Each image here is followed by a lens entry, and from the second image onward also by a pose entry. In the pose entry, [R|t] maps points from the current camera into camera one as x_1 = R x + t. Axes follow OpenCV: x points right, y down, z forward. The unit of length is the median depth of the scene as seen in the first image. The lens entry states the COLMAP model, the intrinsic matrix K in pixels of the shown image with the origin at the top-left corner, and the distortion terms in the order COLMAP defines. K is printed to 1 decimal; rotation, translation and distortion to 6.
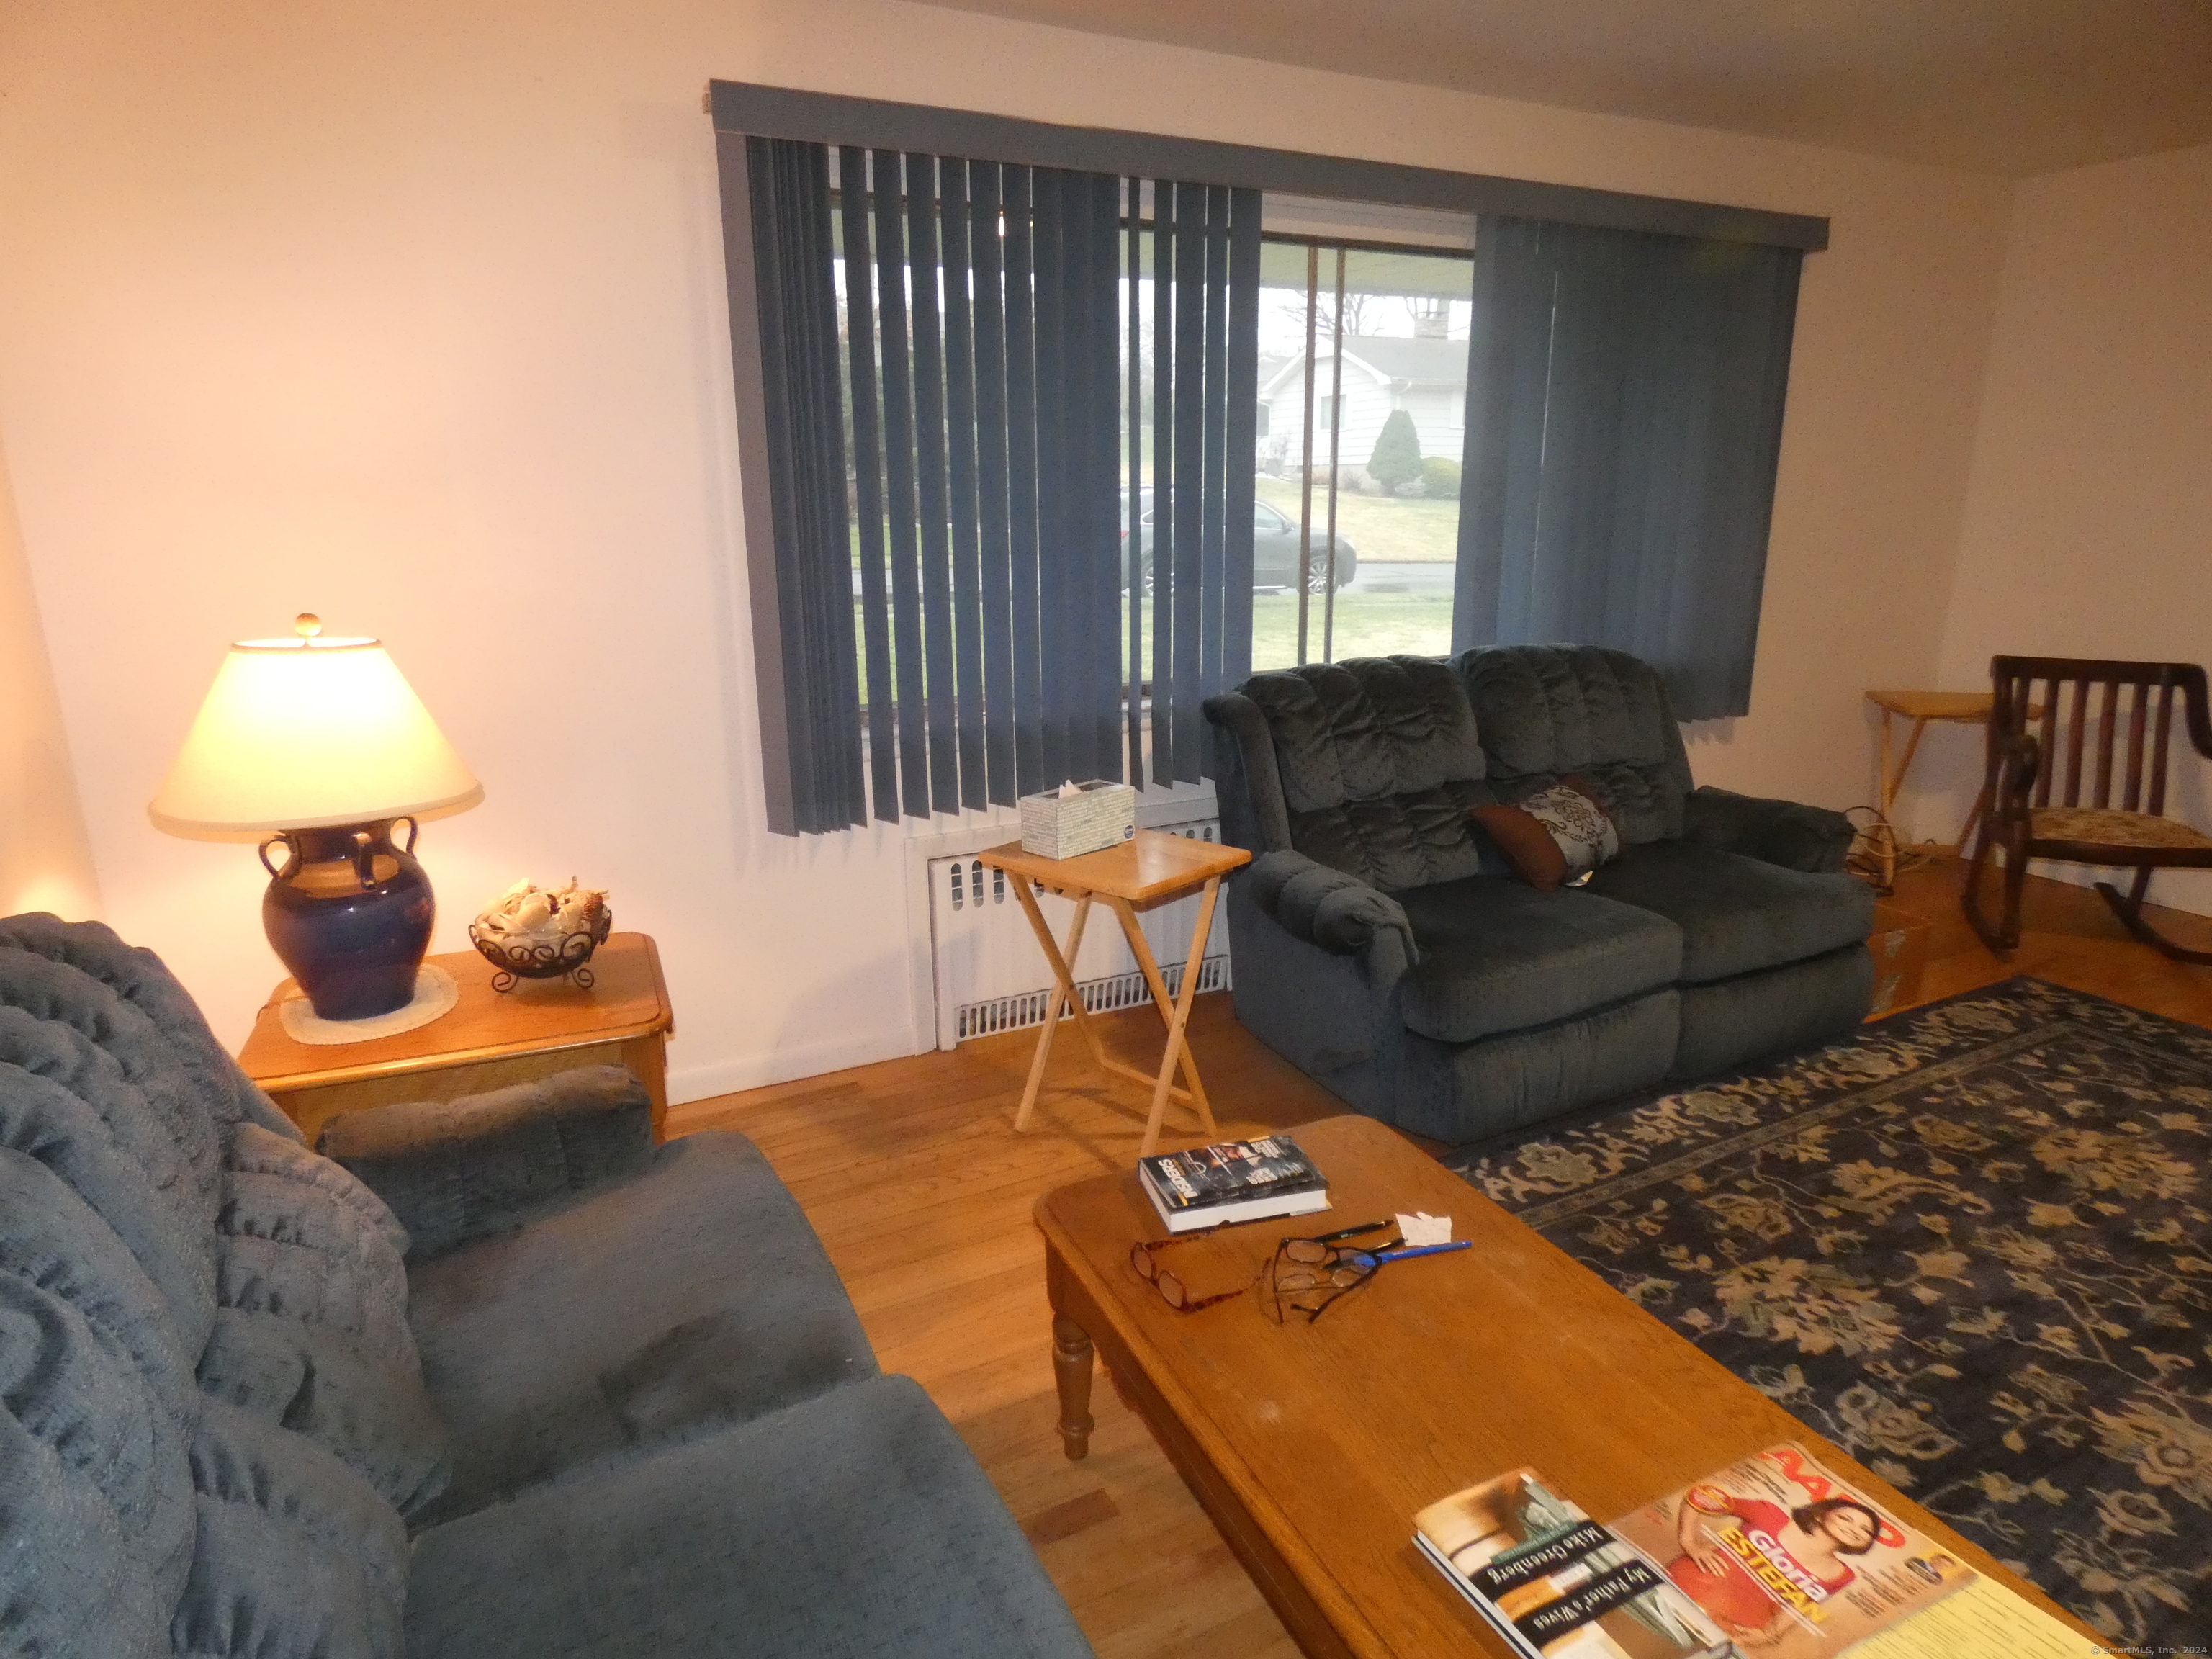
lens RADIAL K [[1327.8, 0, 1111.1], [0, 1327.8, 823.0], [0, 0, 1]] dist [-0.000946, 0.000193]
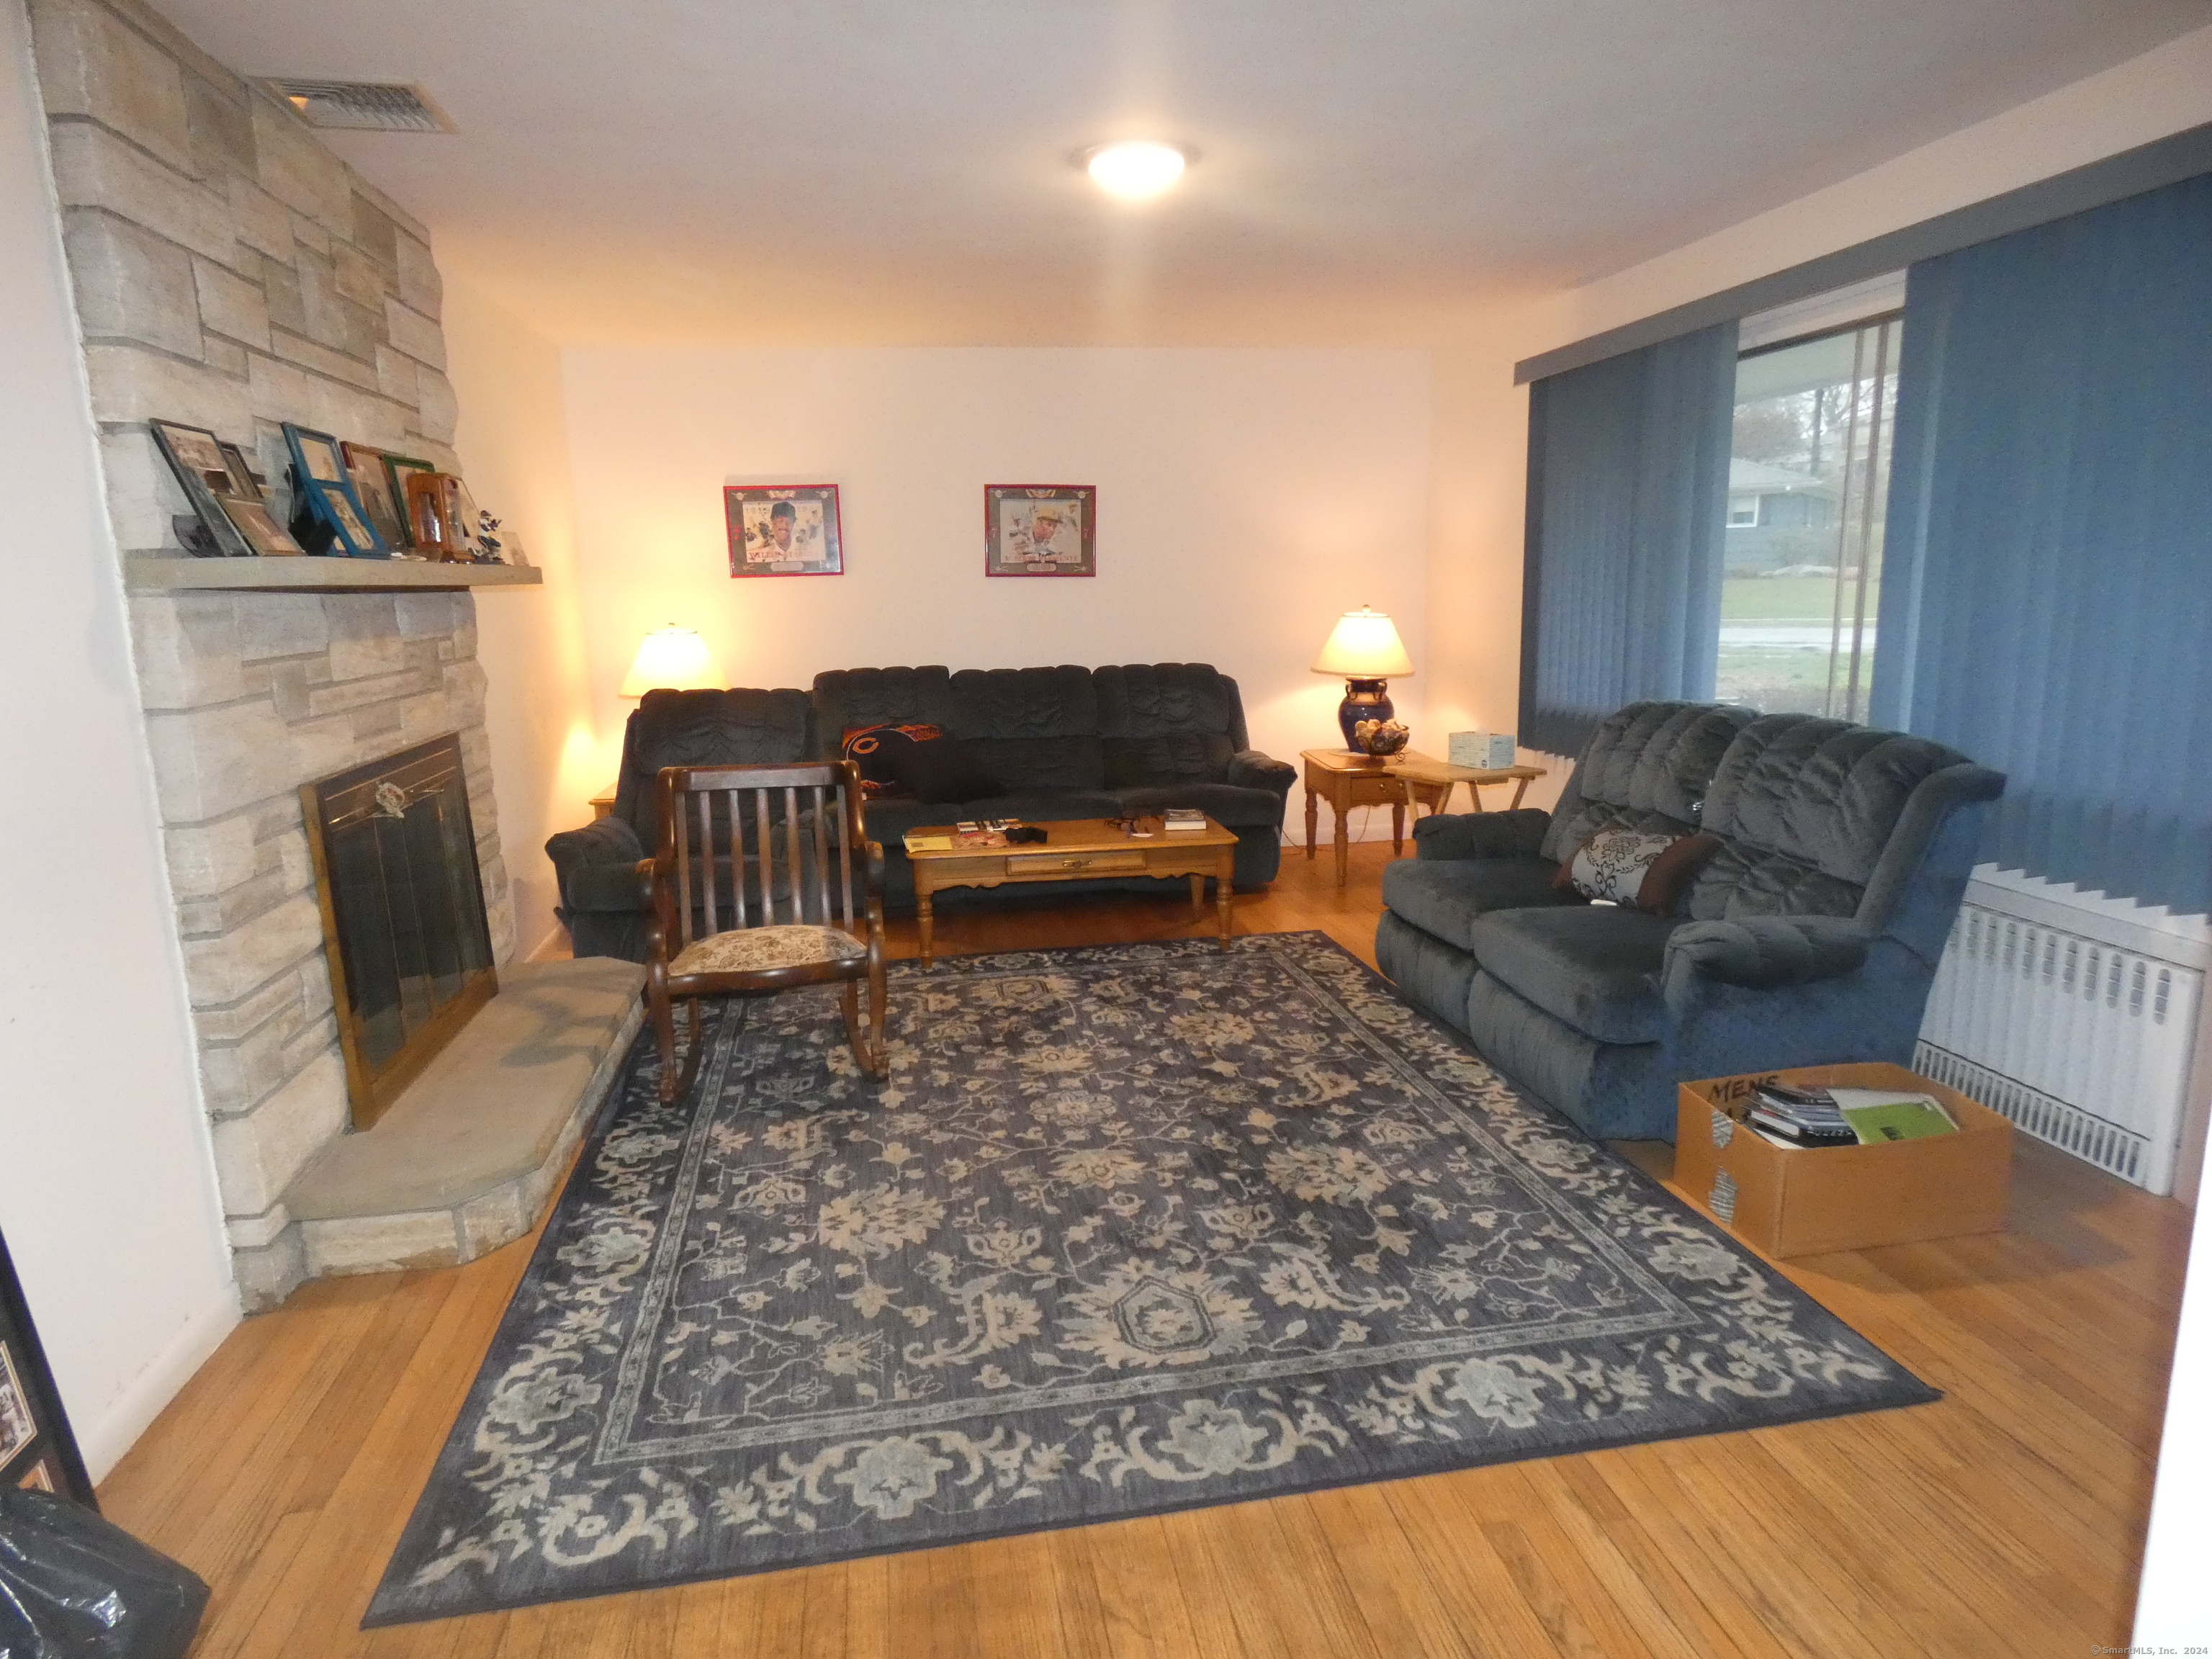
lens RADIAL K [[1321.6, 0, 1106.1], [0, 1321.6, 839.6], [0, 0, 1]] dist [-0.015811, 0.011739]
pose [[-0.309308, 0.196636, -0.930410, 1.691124], [-0.216246, 0.938213, 0.270175, -0.245145], [0.926049, 0.284765, -0.247675, 0.979698]]
